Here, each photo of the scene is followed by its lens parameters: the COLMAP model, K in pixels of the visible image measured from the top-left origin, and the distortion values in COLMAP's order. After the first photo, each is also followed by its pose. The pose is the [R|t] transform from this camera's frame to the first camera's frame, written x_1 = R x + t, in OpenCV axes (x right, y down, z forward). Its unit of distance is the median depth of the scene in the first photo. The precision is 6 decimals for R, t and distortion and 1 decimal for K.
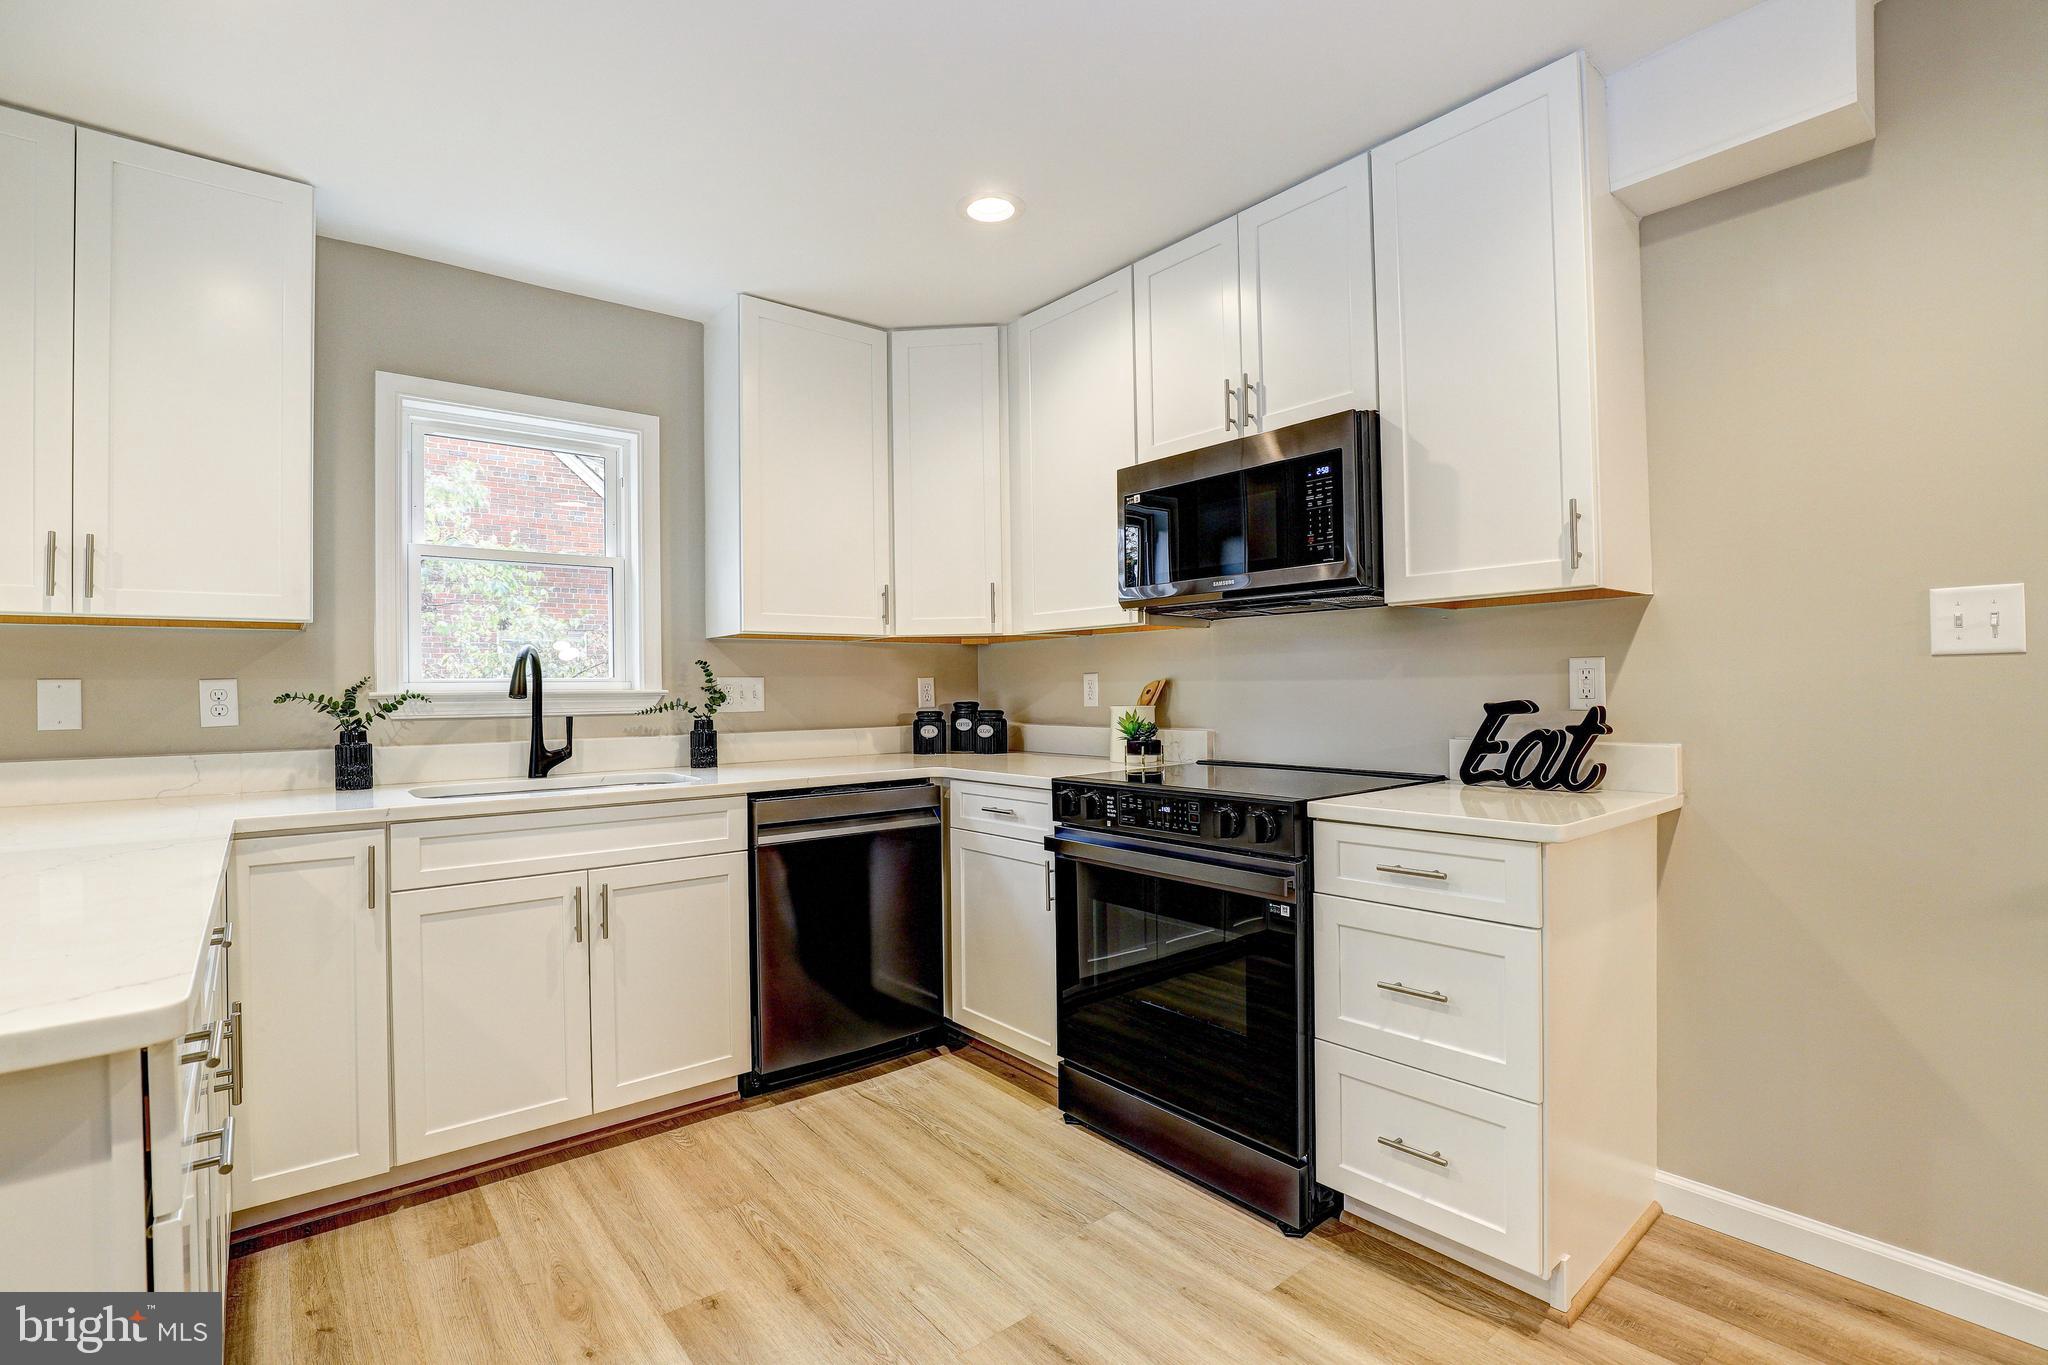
lens RADIAL K [[937.6, 0, 1031.0], [0, 937.6, 681.3], [0, 0, 1]] dist [-0.039377, 0.008856]
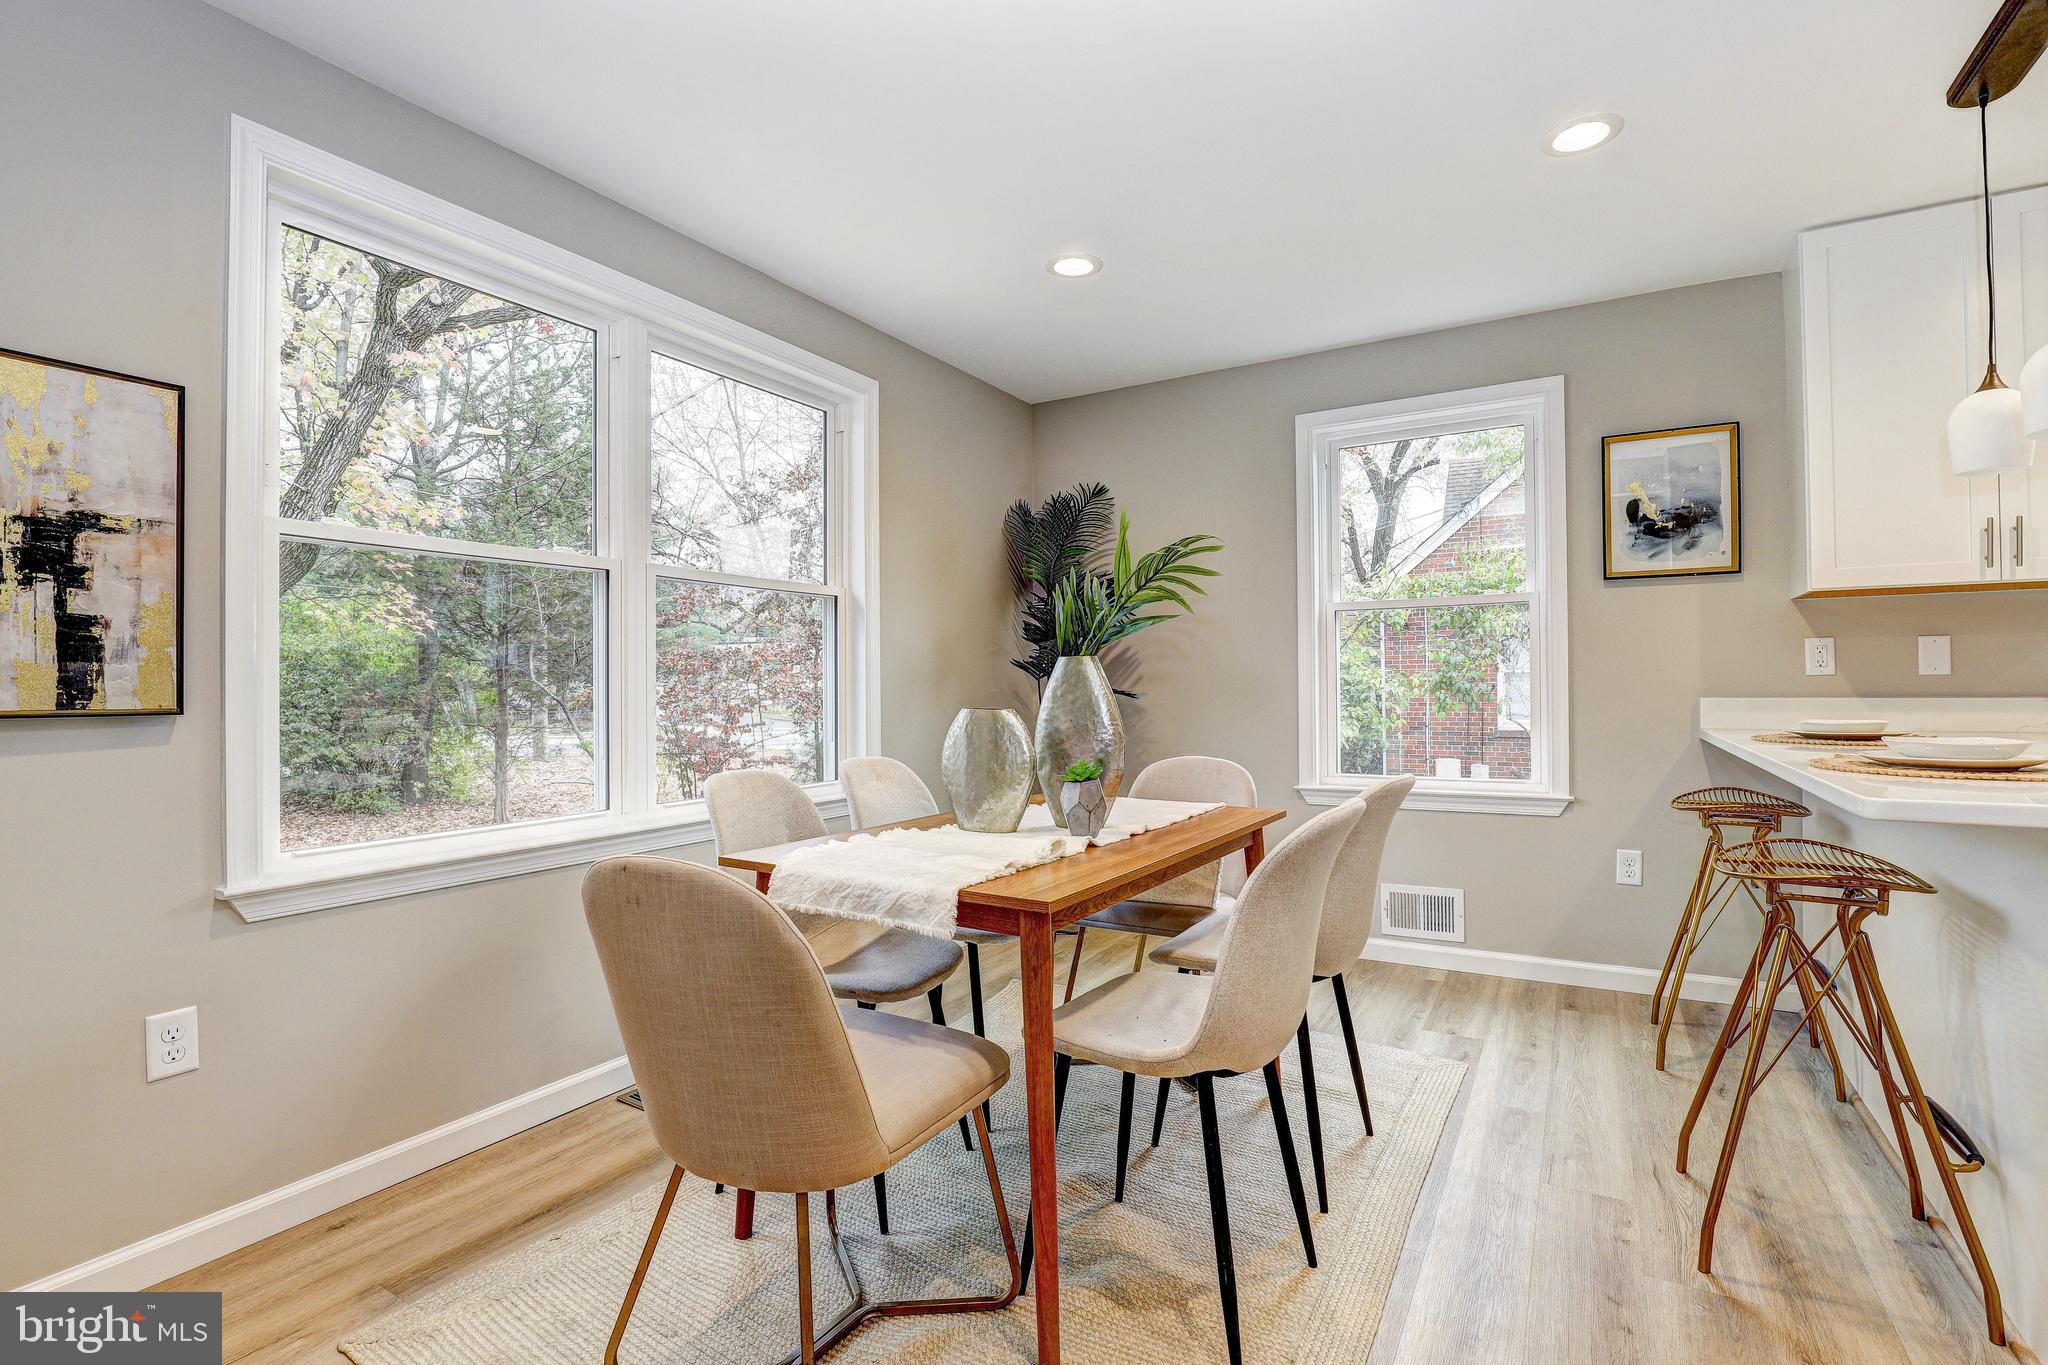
lens RADIAL K [[937.6, 0, 1031.0], [0, 937.6, 681.3], [0, 0, 1]] dist [-0.039377, 0.008856]
pose [[0.332560, 0.004841, -0.943070, -0.272448], [0.010905, 0.999900, 0.008979, 0.036648], [0.943019, -0.013270, 0.332474, -0.631653]]
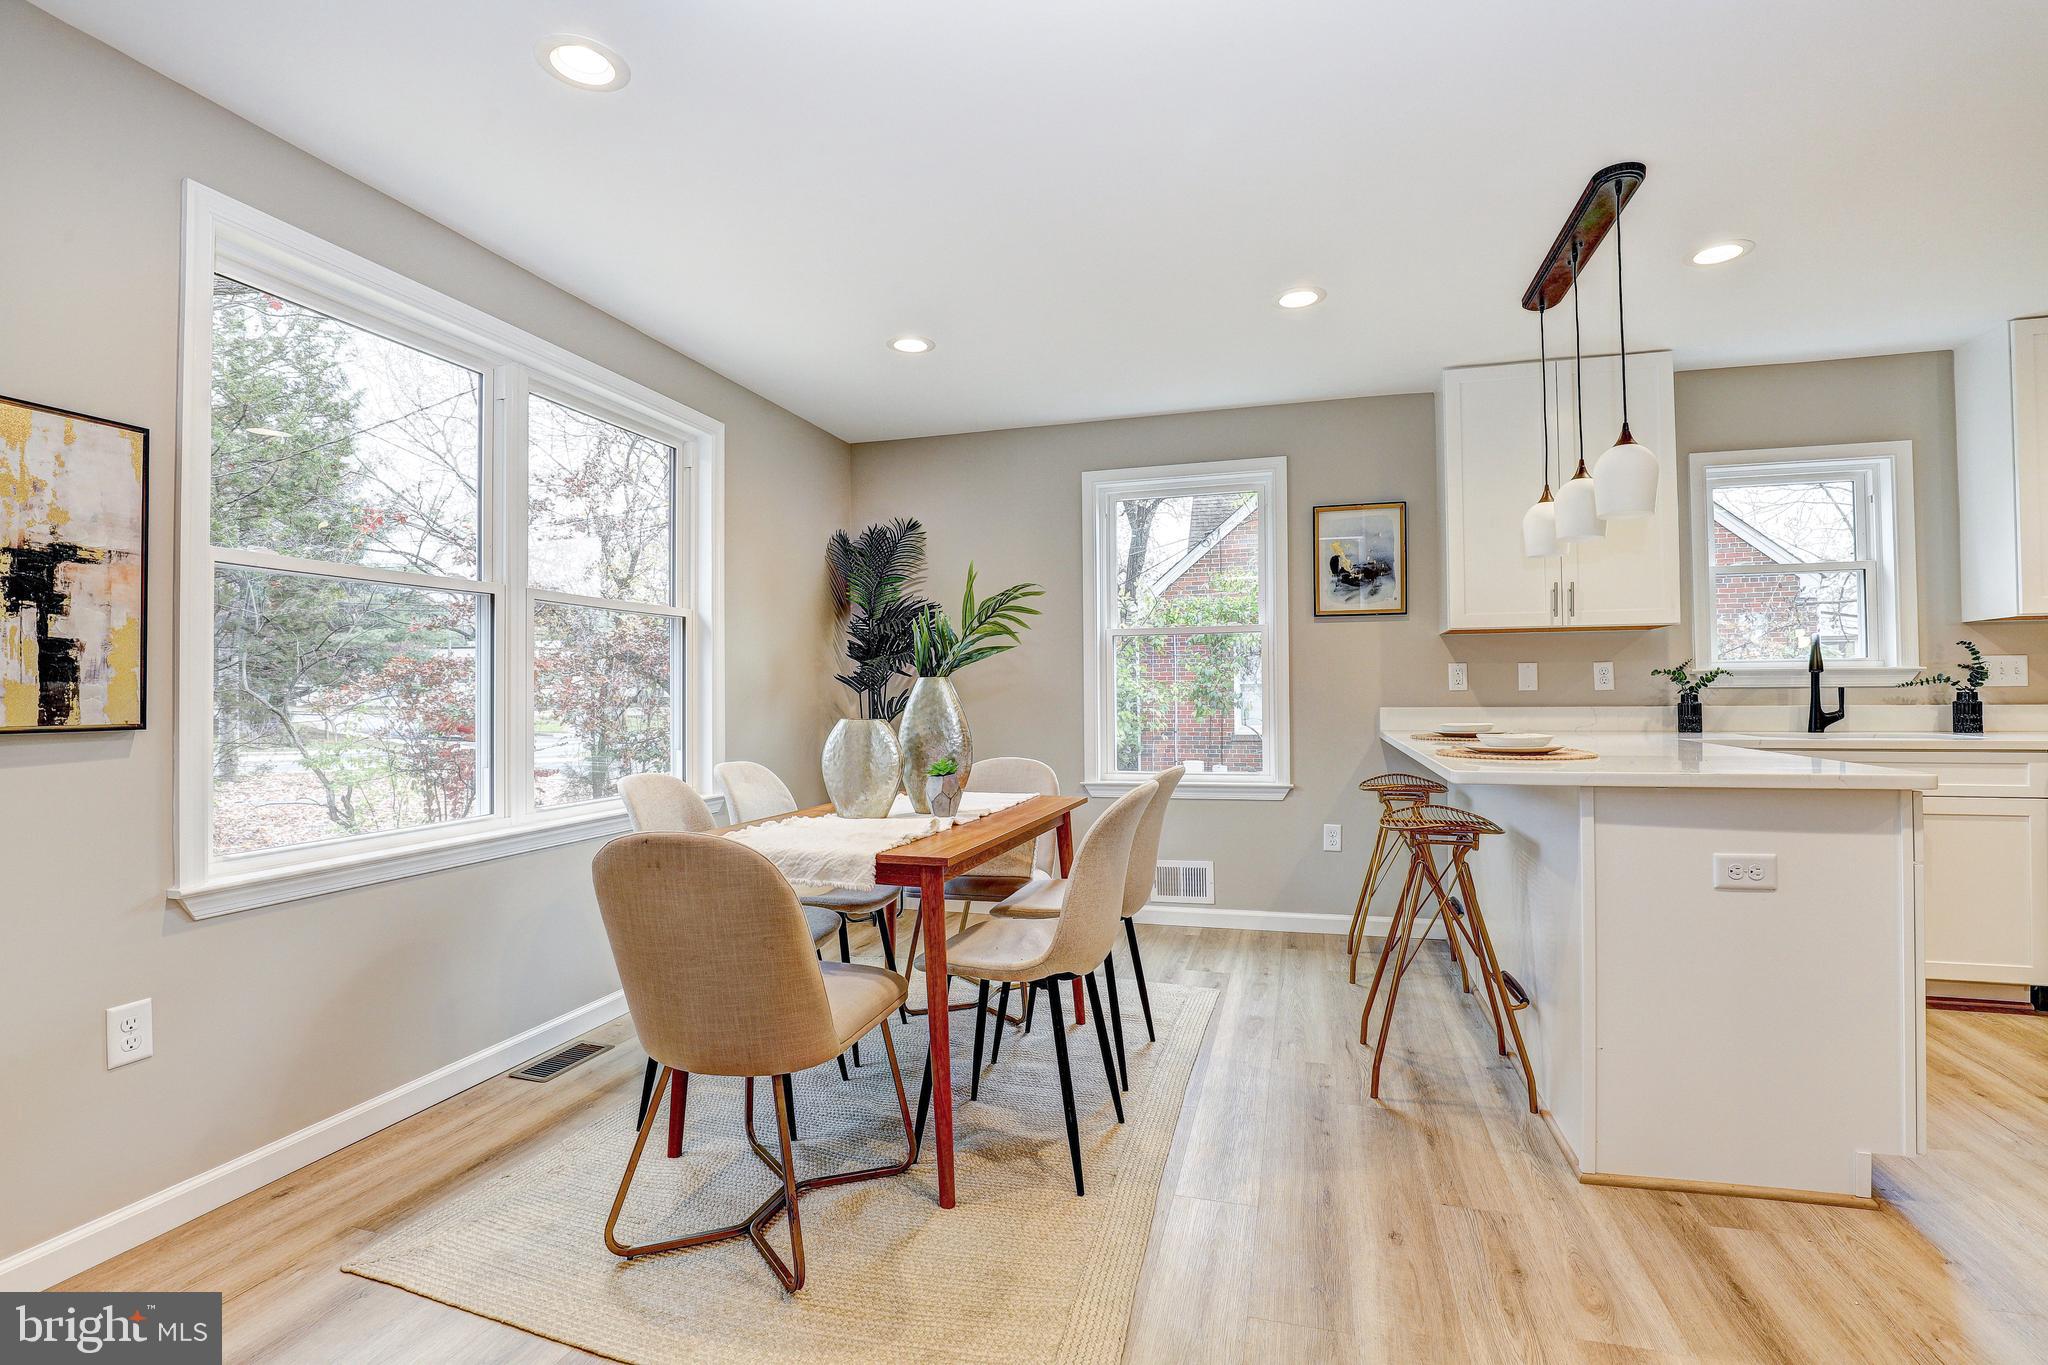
lens RADIAL K [[937.6, 0, 1031.0], [0, 937.6, 681.3], [0, 0, 1]] dist [-0.039377, 0.008856]
pose [[0.558108, -0.002487, -0.829765, -0.085124], [0.007286, 0.999972, 0.001903, 0.023915], [0.829736, -0.007107, 0.558110, -0.842183]]
